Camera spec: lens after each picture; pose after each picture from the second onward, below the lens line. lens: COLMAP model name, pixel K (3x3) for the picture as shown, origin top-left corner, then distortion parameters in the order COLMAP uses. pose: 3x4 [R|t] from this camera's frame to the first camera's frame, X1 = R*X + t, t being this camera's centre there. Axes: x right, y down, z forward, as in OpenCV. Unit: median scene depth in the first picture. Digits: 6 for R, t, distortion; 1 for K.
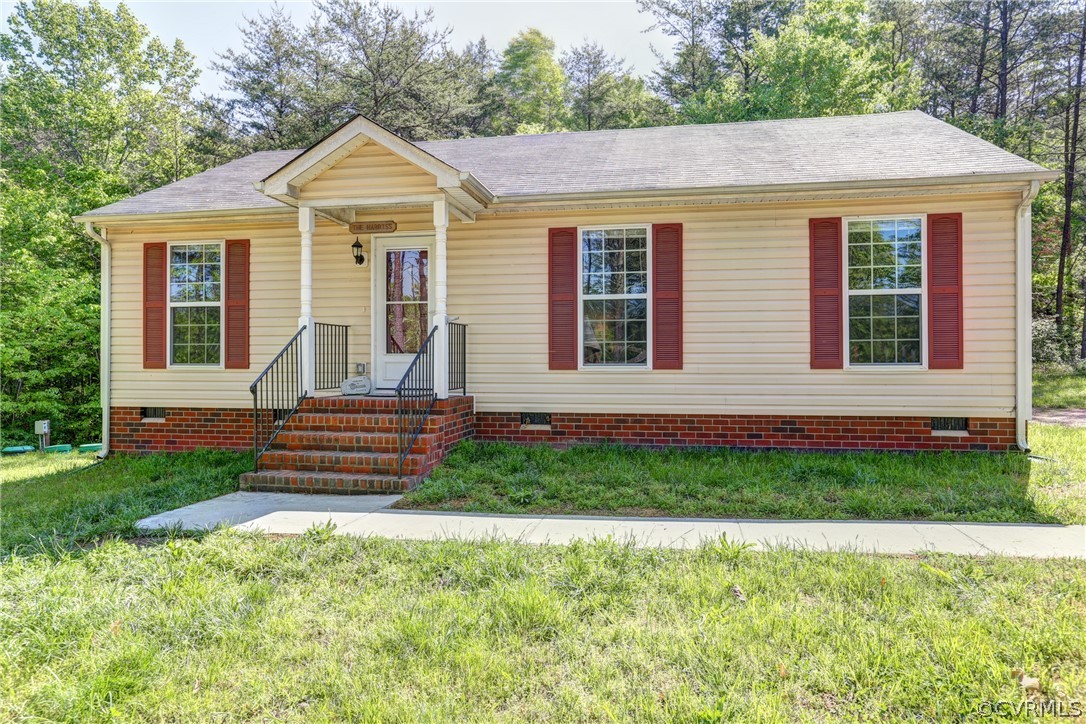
lens RADIAL K [[686.6, 0, 541.6], [0, 686.6, 375.7], [0, 0, 1]] dist [-0.019854, 0.018382]
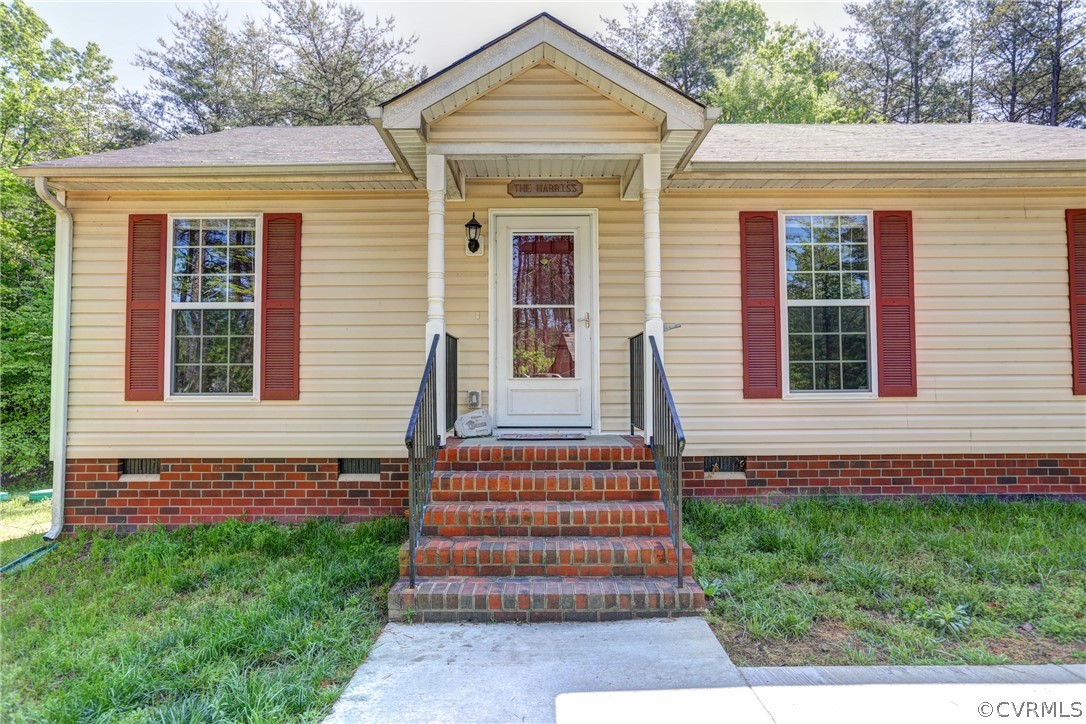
lens RADIAL K [[639.5, 0, 540.8], [0, 639.5, 359.7], [0, 0, 1]] dist [-0.013555, 0.006141]
pose [[0.983305, -0.000375, 0.181966, -0.333711], [0.008289, 0.999052, -0.042733, -0.022841], [-0.181777, 0.043528, 0.982376, 0.354117]]
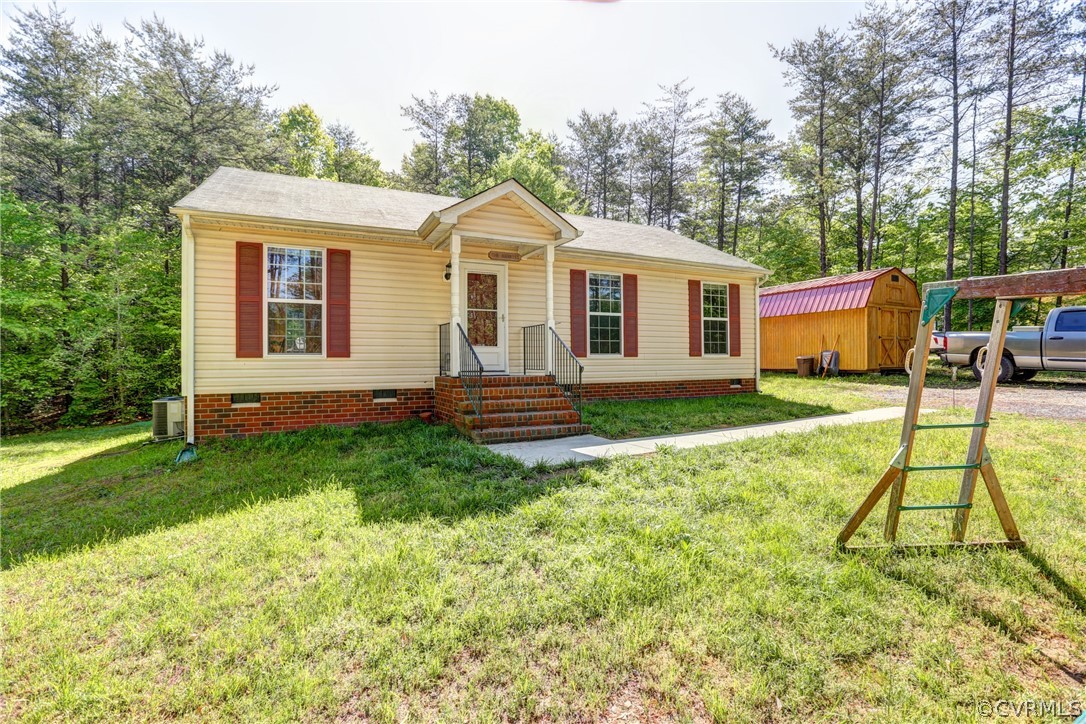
lens RADIAL K [[488.7, 0, 545.0], [0, 488.7, 360.1], [0, 0, 1]] dist [-0.034593, 0.003455]
pose [[0.804907, -0.006939, 0.593360, -0.720613], [0.011180, 0.999931, -0.003473, 0.001767], [-0.593295, 0.009429, 0.804930, 0.113917]]
